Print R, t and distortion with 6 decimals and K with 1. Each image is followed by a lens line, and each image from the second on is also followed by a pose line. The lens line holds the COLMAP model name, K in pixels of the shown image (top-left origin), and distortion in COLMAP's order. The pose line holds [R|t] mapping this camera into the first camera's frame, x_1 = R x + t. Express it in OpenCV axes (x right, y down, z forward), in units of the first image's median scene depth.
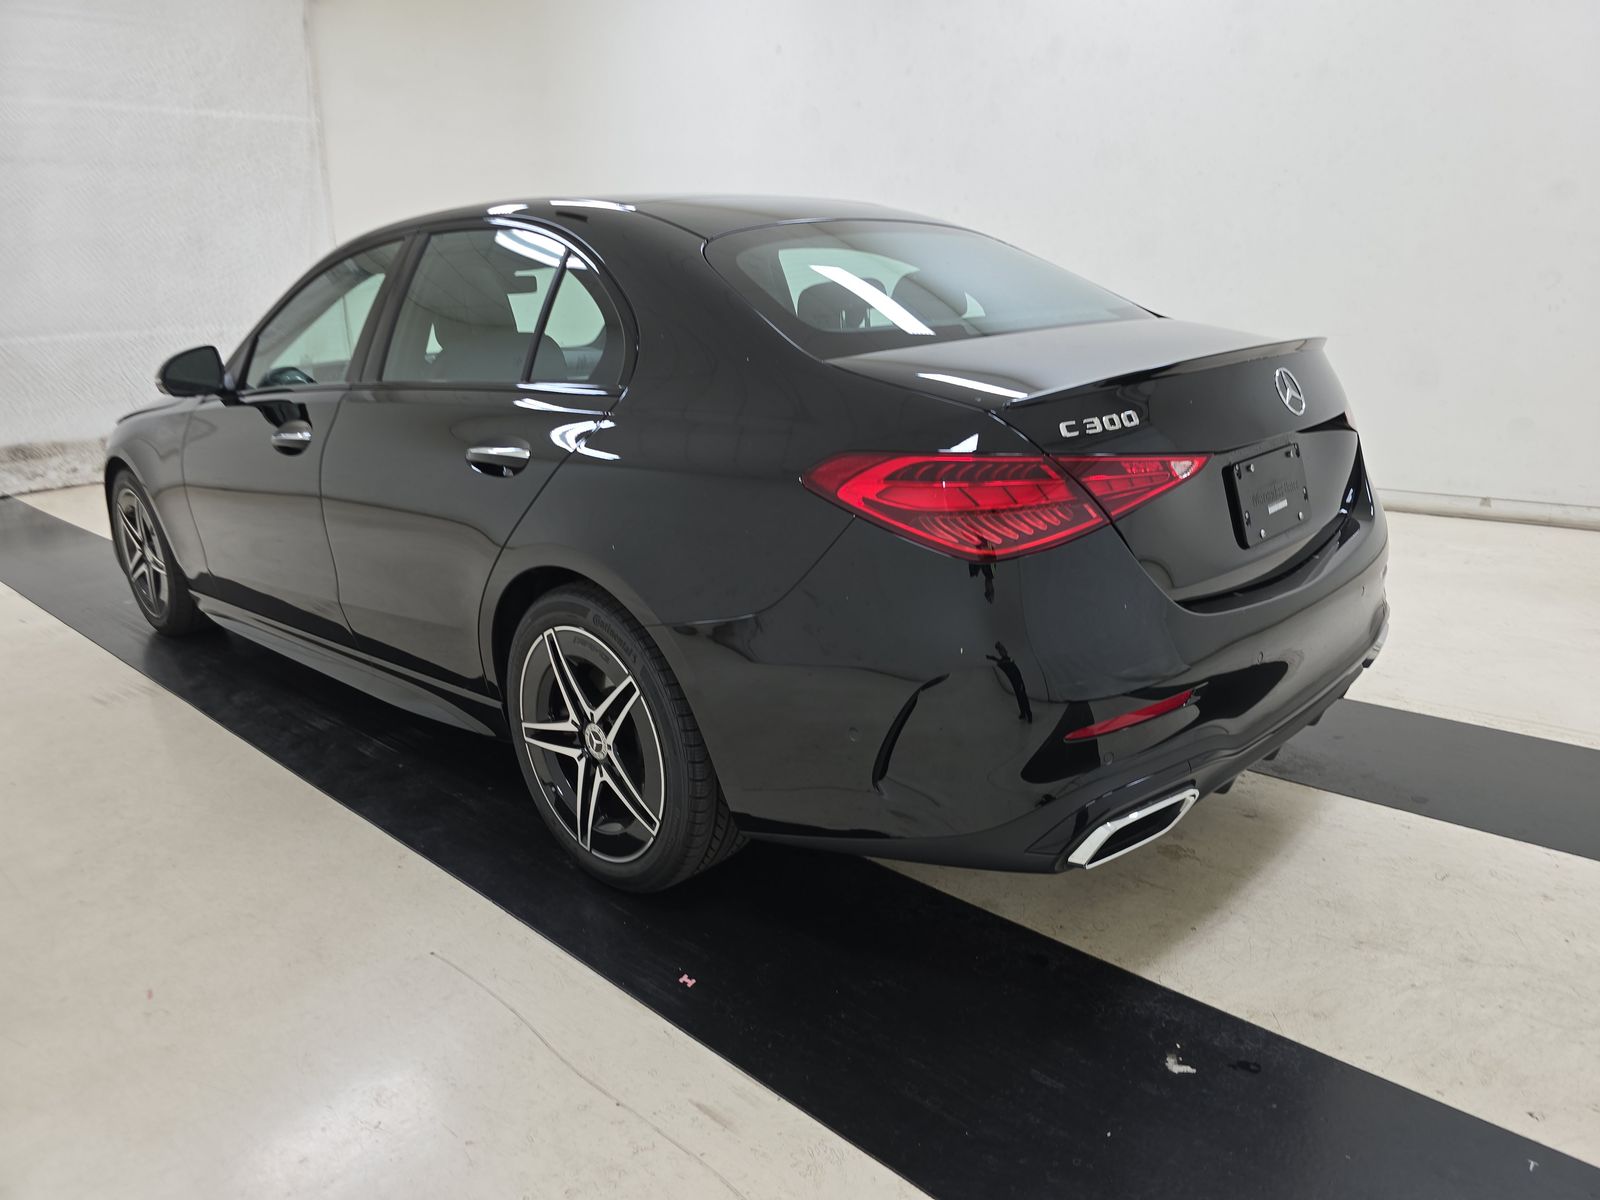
lens RADIAL K [[1120.9, 0, 800.0], [0, 1120.9, 600.0], [0, 0, 1]] dist [0.045967, -0.047909]
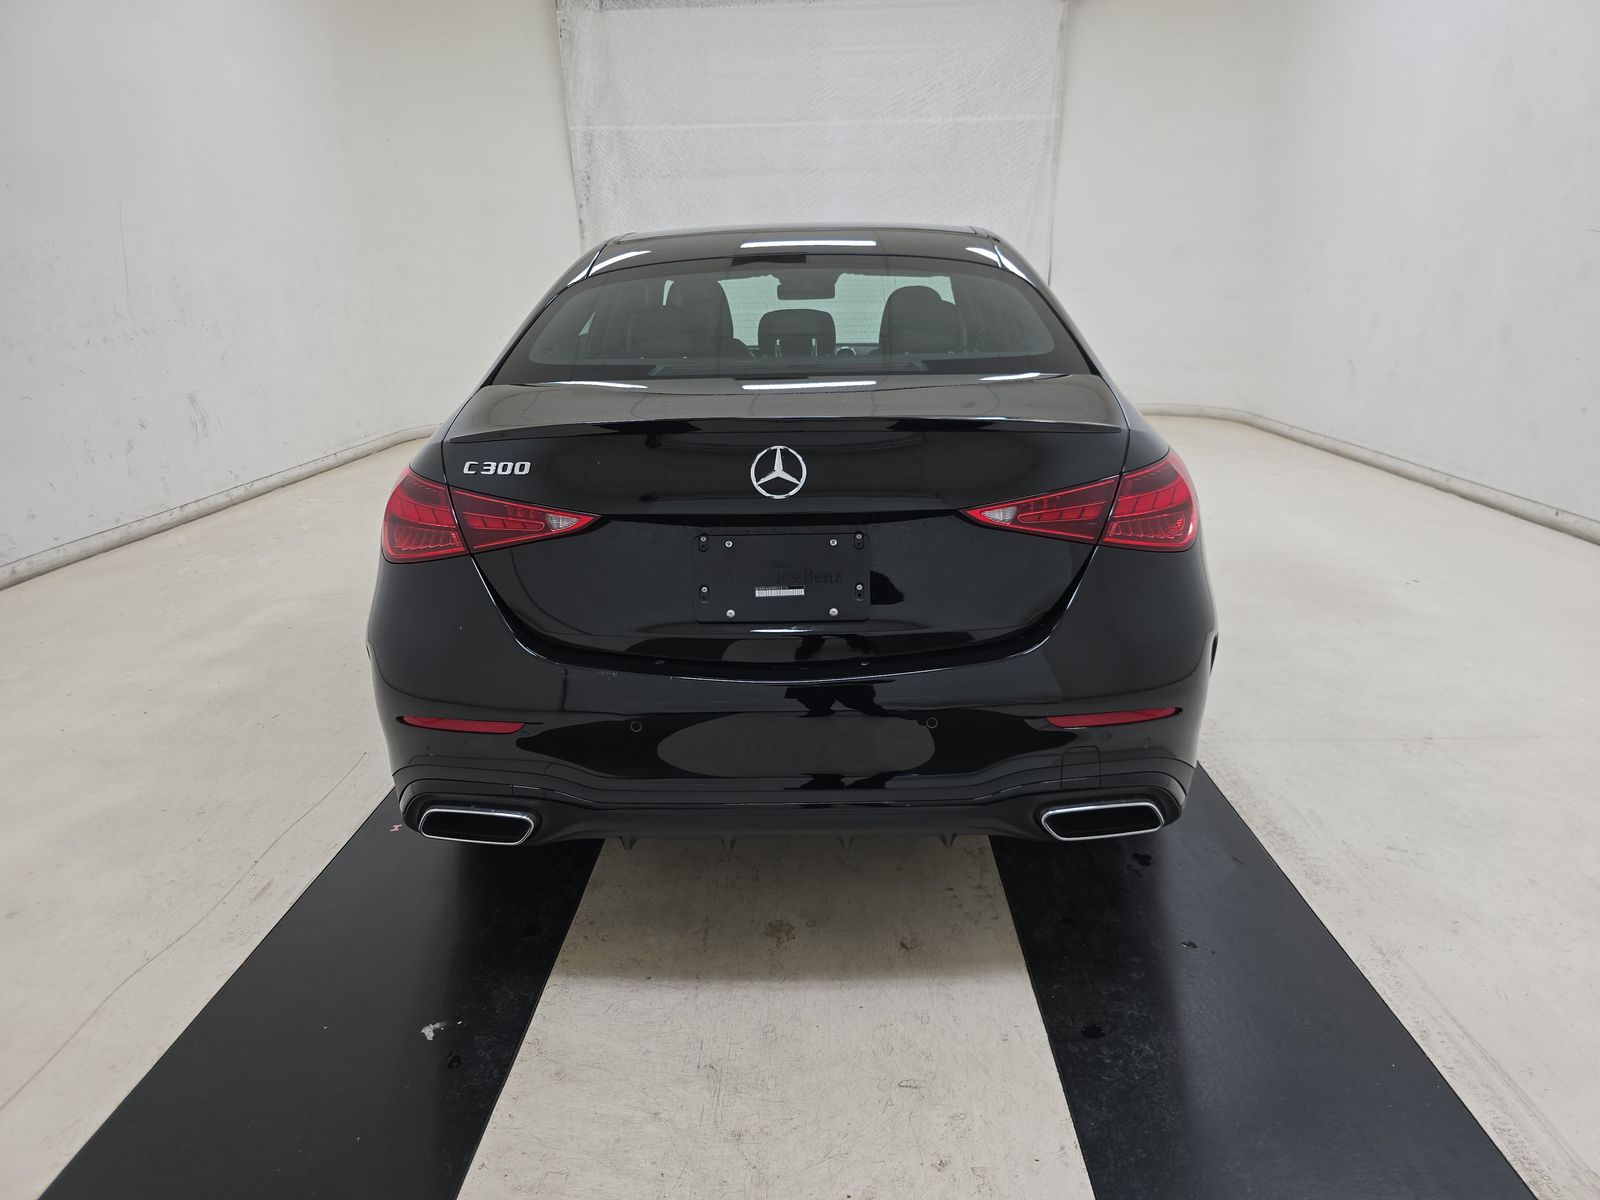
lens RADIAL K [[1120.9, 0, 800.0], [0, 1120.9, 600.0], [0, 0, 1]] dist [0.045967, -0.047909]
pose [[0.651088, 0.236105, -0.721345, 0.327518], [-0.212118, 0.969120, 0.125746, -0.058634], [0.728759, 0.071138, 0.681065, 0.115531]]
